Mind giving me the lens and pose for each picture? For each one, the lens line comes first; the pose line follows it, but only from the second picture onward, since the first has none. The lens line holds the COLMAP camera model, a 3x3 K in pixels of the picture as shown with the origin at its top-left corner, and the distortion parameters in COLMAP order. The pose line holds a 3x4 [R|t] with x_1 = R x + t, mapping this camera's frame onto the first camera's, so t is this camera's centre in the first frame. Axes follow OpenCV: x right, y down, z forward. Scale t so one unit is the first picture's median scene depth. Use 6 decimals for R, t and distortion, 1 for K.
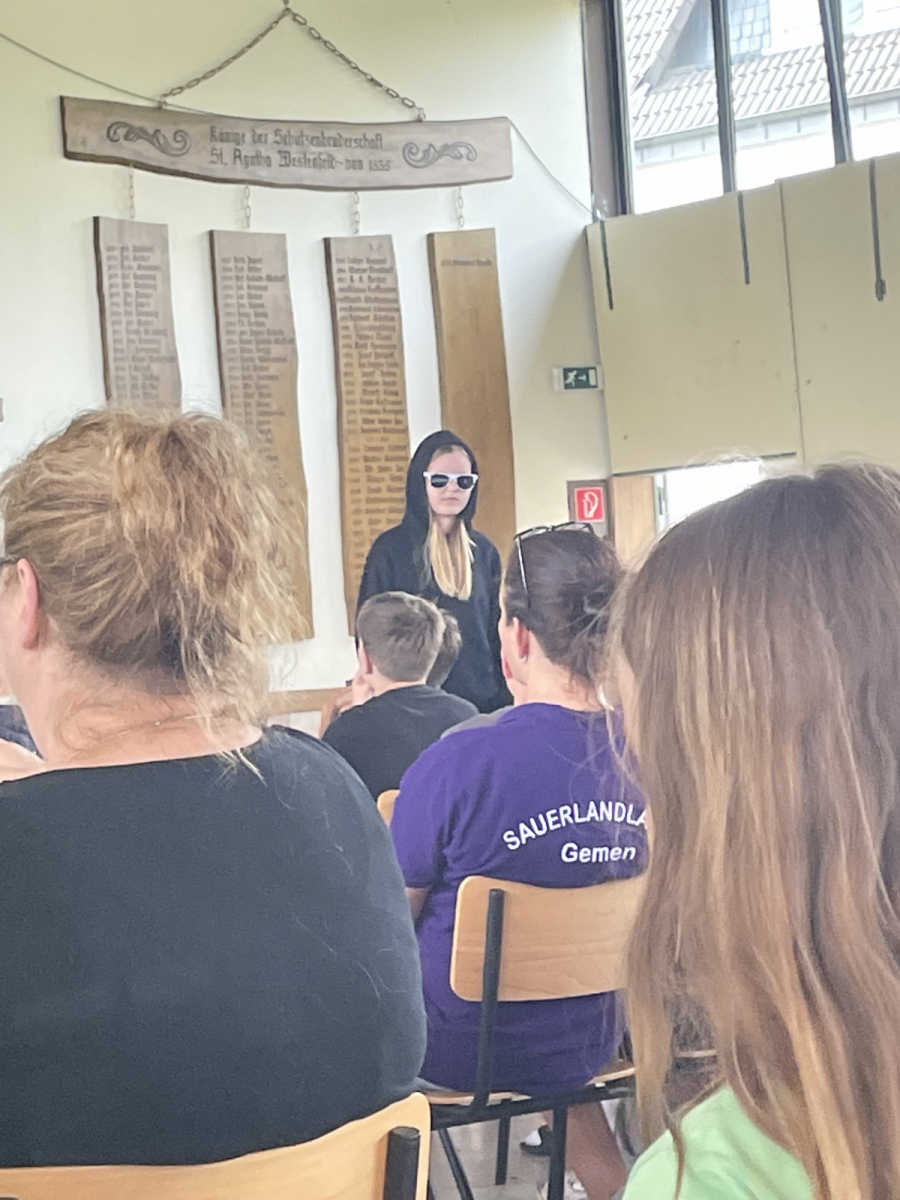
lens RADIAL K [[3312.0, 0, 438.0], [0, 3312.0, 599.0], [0, 0, 1]] dist [0.169332, 0.000000]
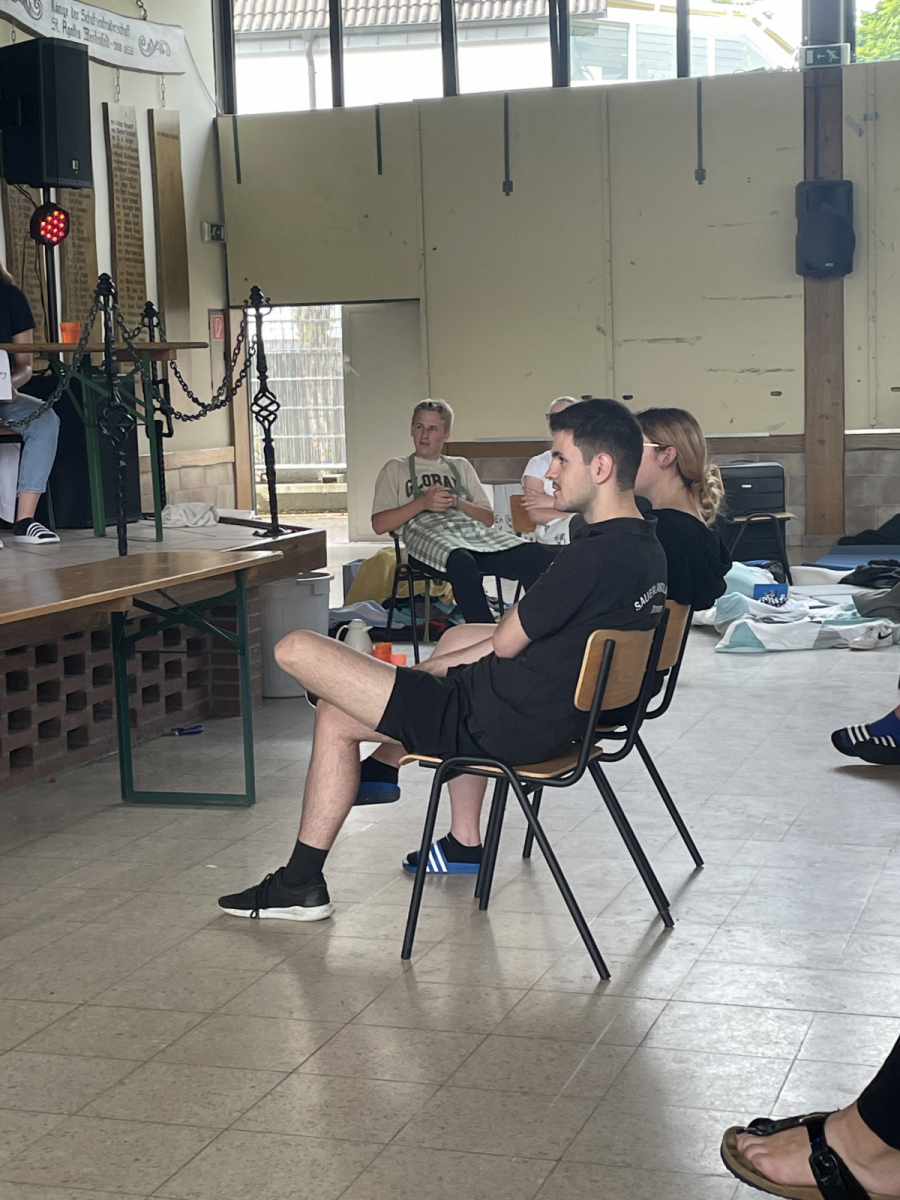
lens RADIAL K [[2041.4, 0, 413.8], [0, 2041.4, 610.3], [0, 0, 1]] dist [0.093982, 0.000000]
pose [[0.819240, -0.022513, 0.573009, -0.396668], [-0.028616, 0.996379, 0.080060, 0.018770], [-0.572737, -0.081985, 0.815629, 0.274759]]
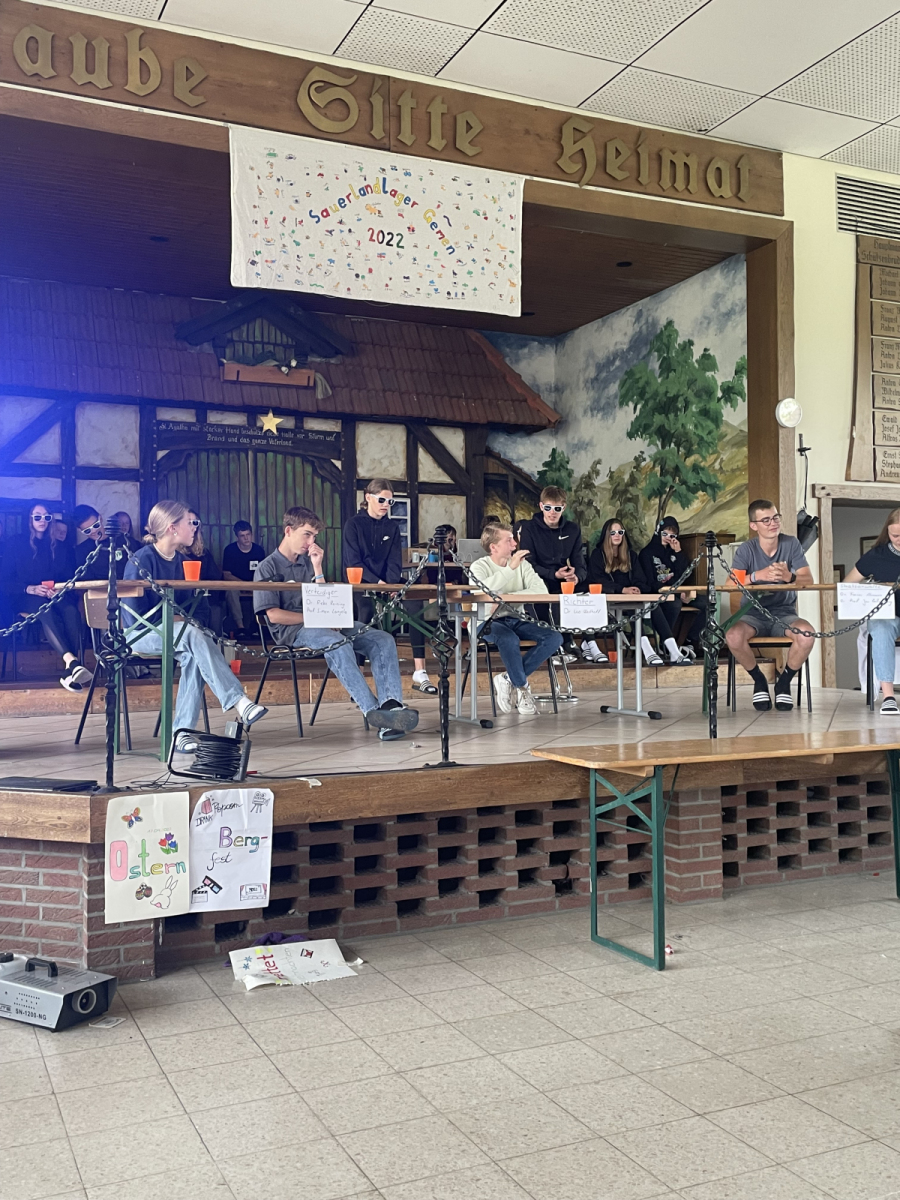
lens RADIAL K [[1152.2, 0, 440.6], [0, 1152.2, 588.1], [0, 0, 1]] dist [0.059192, 0.000000]
pose [[0.978655, 0.045338, -0.200448, -0.294282], [-0.047551, 0.998849, -0.006236, 0.011444], [0.199934, 0.015635, 0.979685, 0.278821]]
